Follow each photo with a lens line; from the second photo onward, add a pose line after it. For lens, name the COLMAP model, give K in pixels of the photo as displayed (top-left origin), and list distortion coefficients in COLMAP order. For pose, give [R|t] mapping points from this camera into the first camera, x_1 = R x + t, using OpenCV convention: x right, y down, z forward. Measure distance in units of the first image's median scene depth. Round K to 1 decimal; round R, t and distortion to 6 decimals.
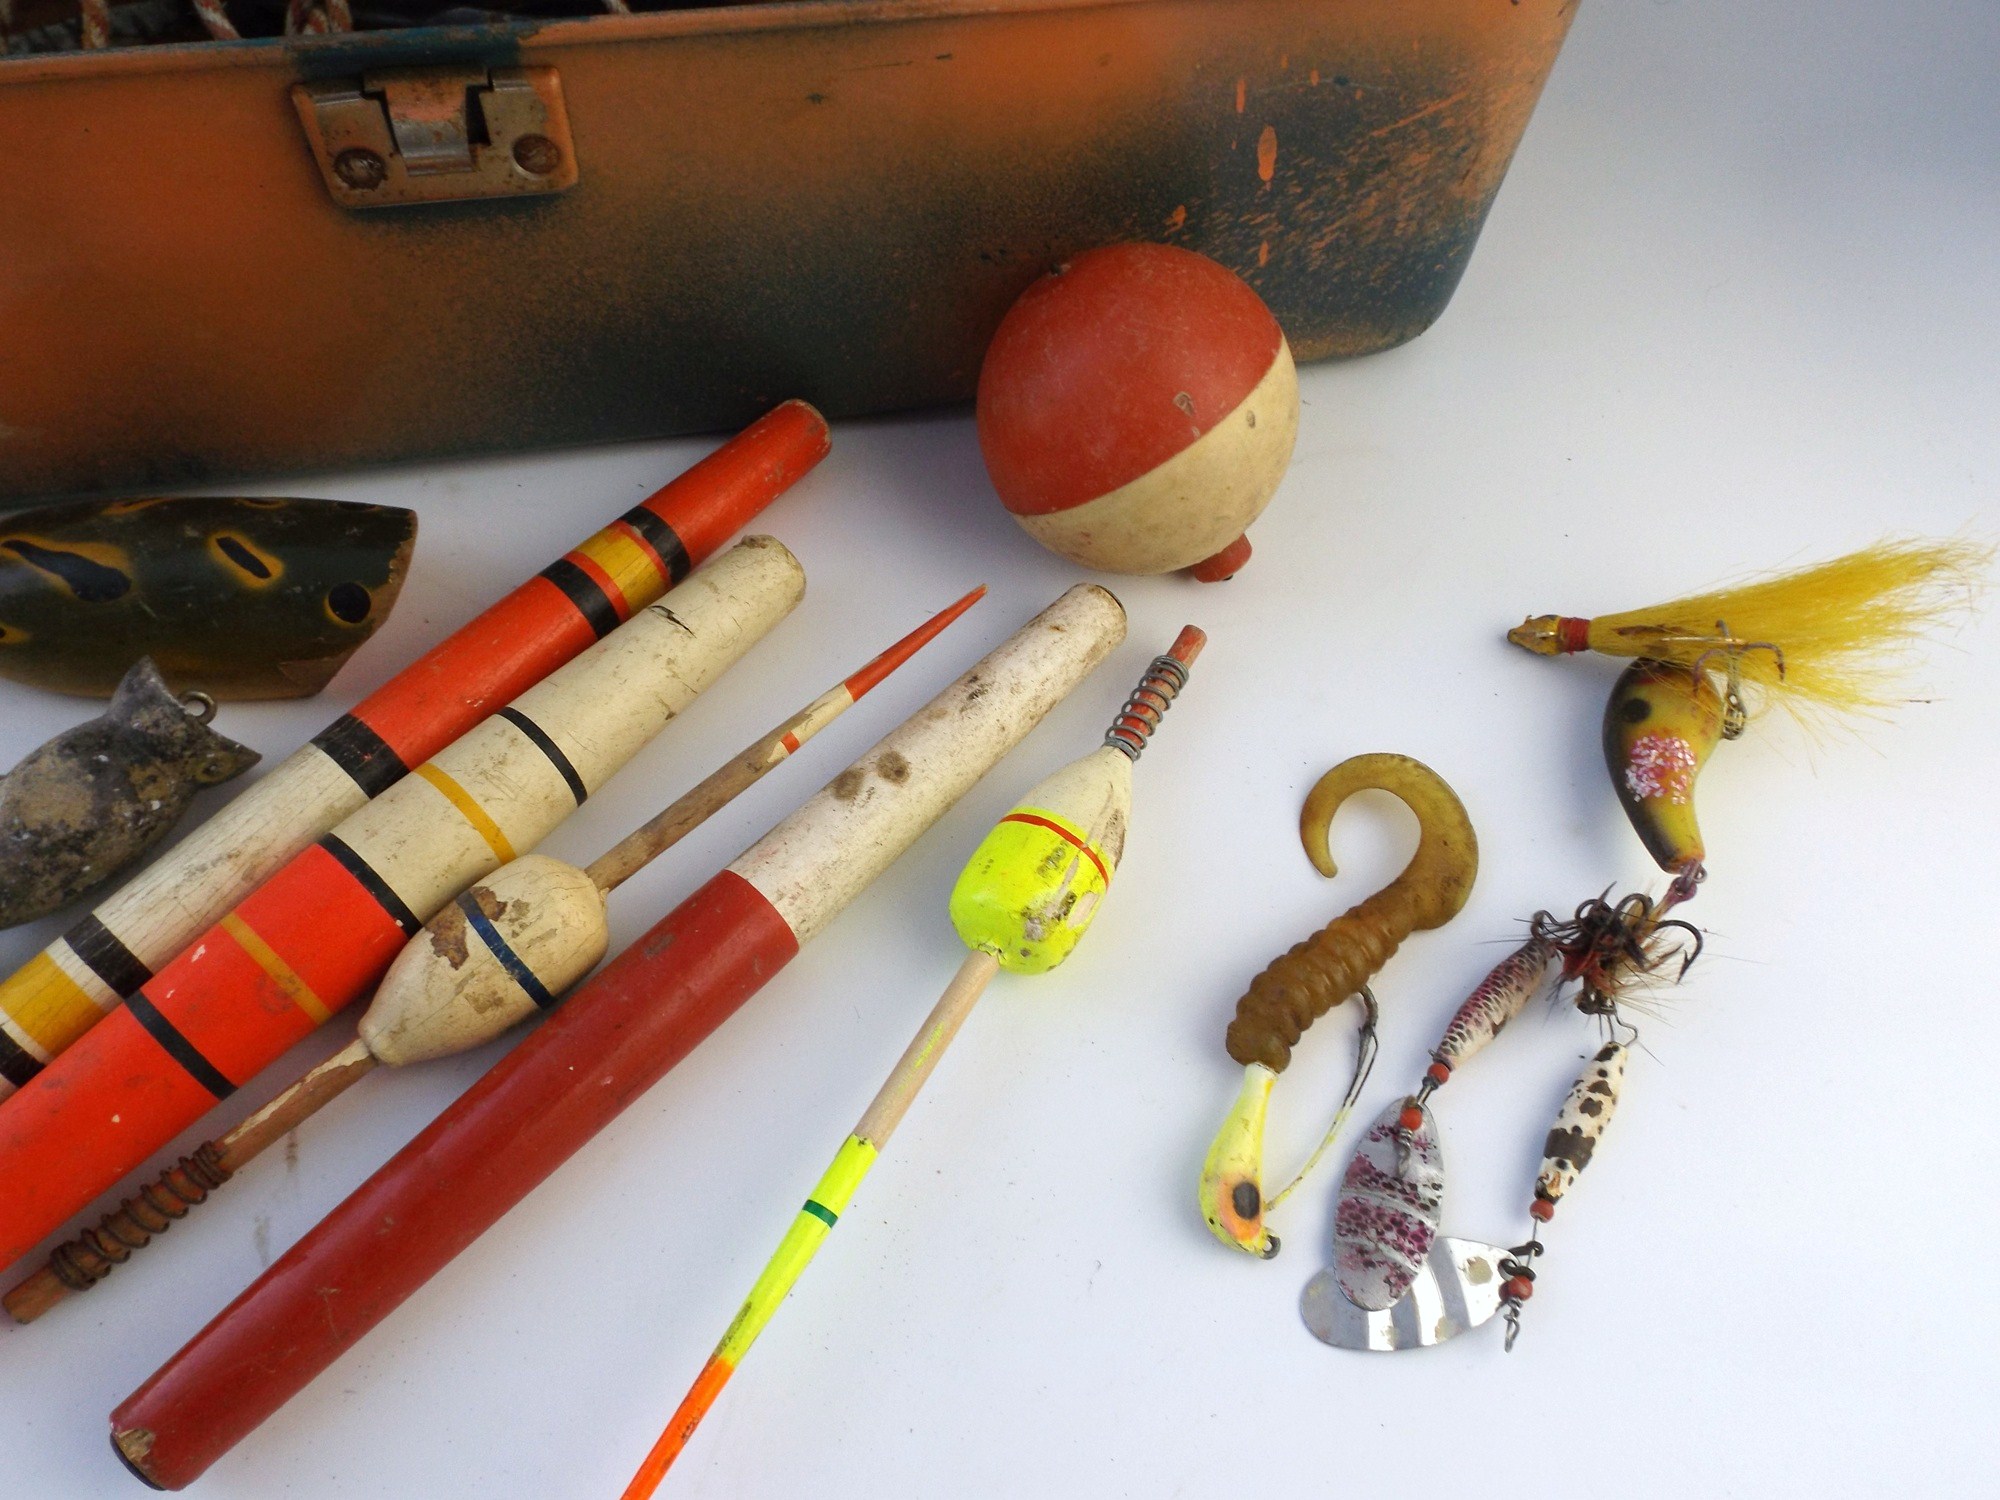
lens RADIAL K [[1454.9, 0, 991.8], [0, 1454.9, 755.1], [0, 0, 1]] dist [0.012976, -0.023992]
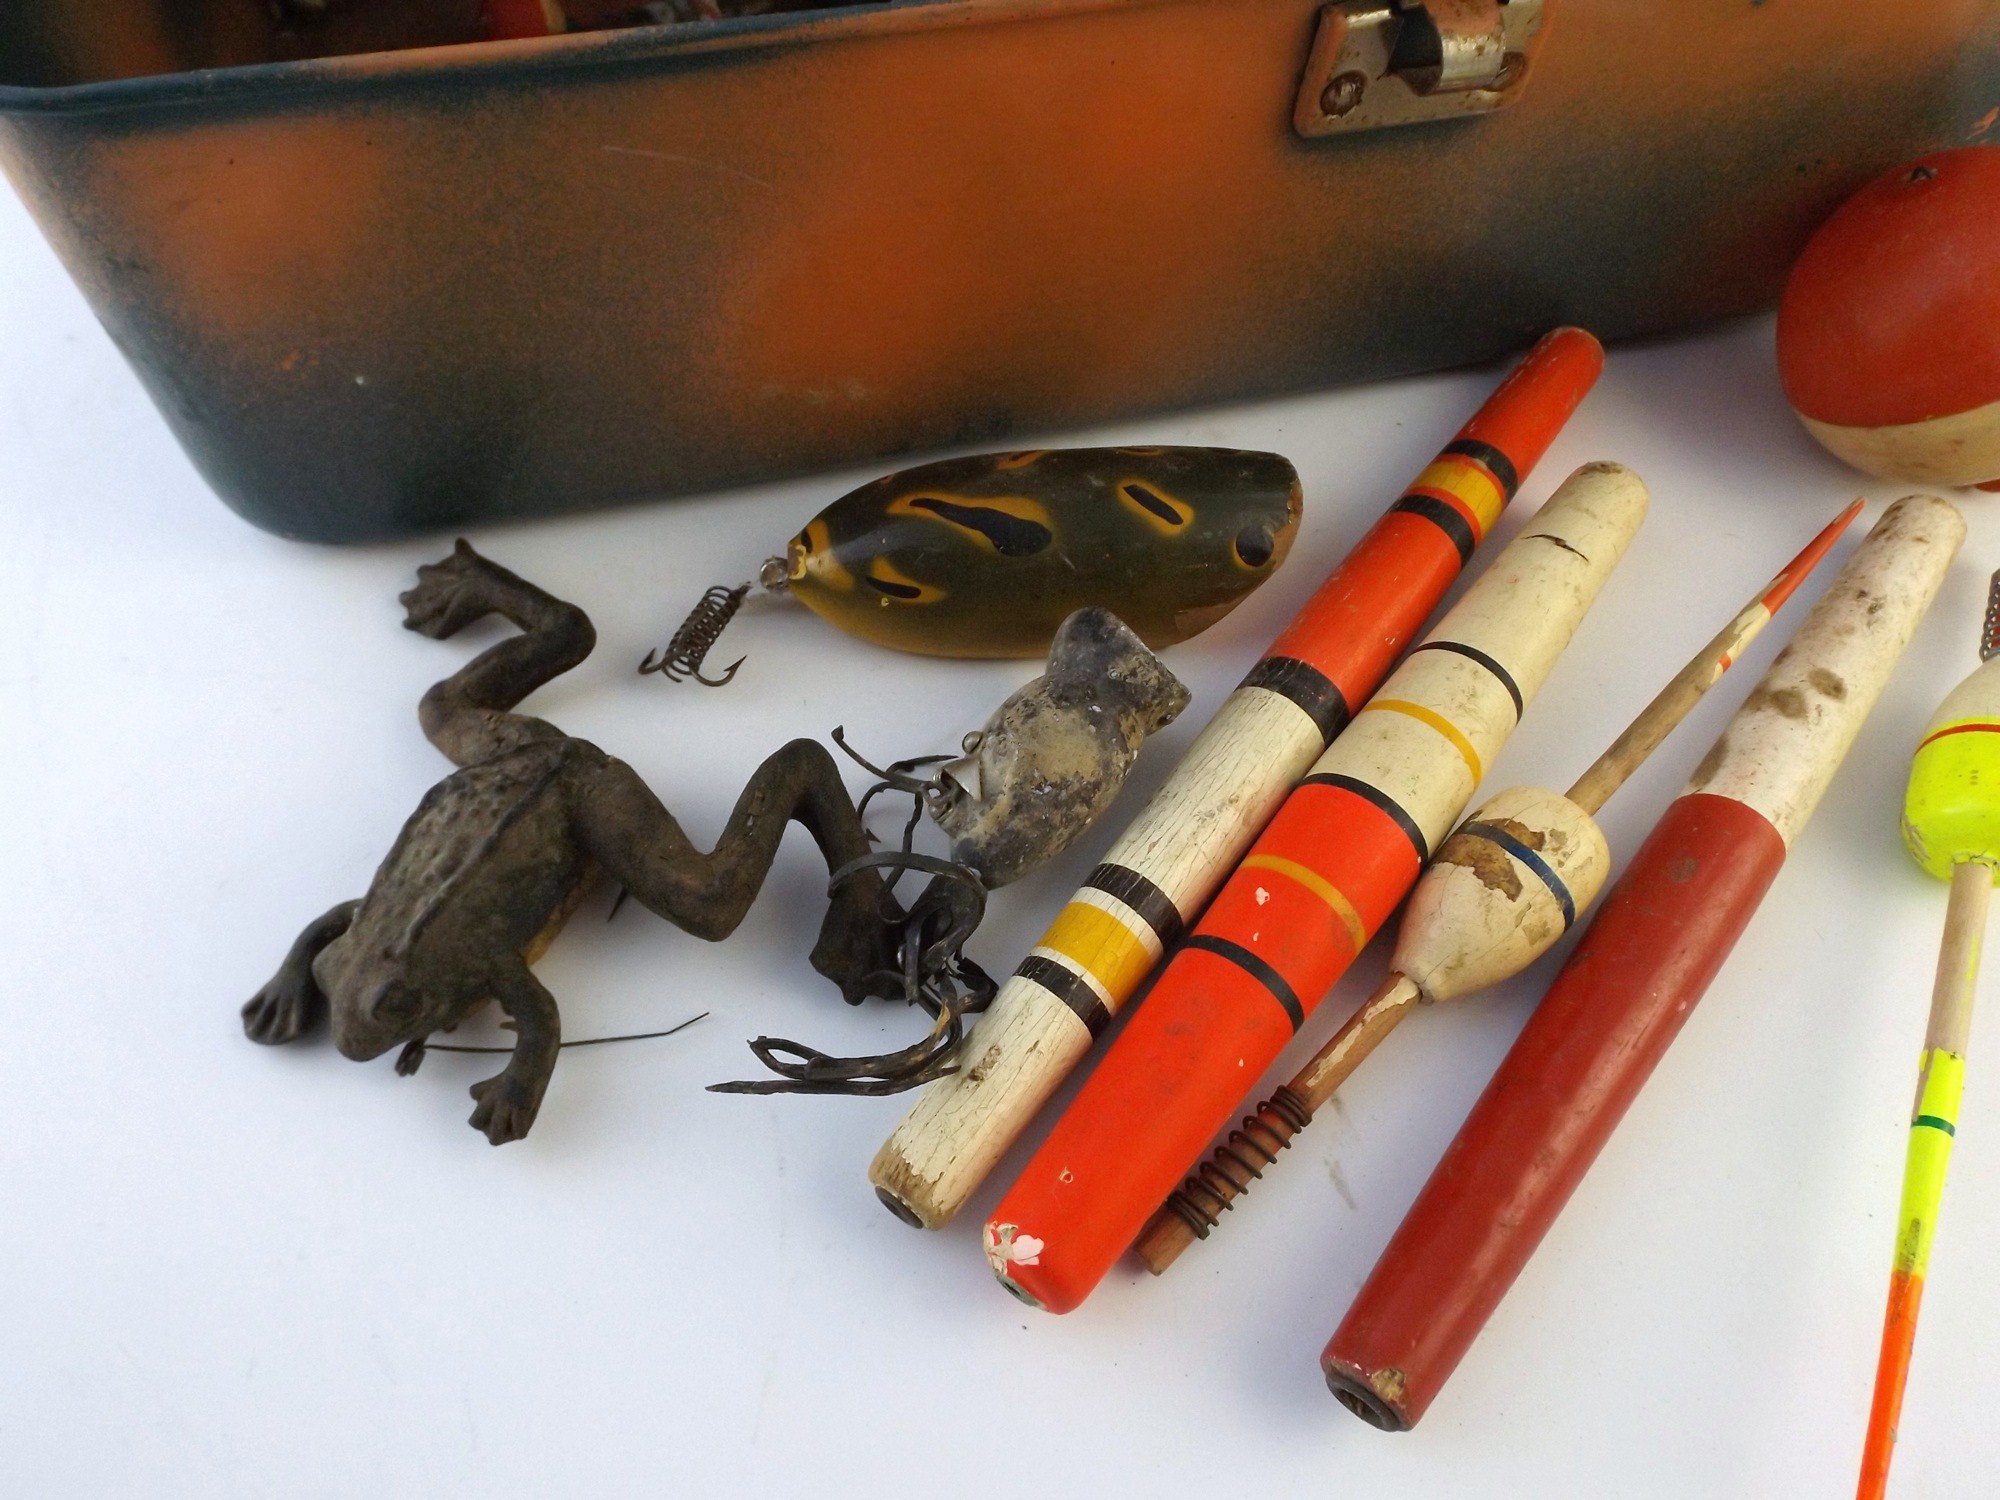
lens RADIAL K [[1454.9, 0, 996.0], [0, 1454.9, 753.6], [0, 0, 1]] dist [0.012976, -0.023992]
pose [[0.998766, -0.048341, -0.011391, -0.615069], [0.048464, 0.998767, 0.010800, 0.017140], [0.010854, -0.011339, 0.999877, 0.009344]]
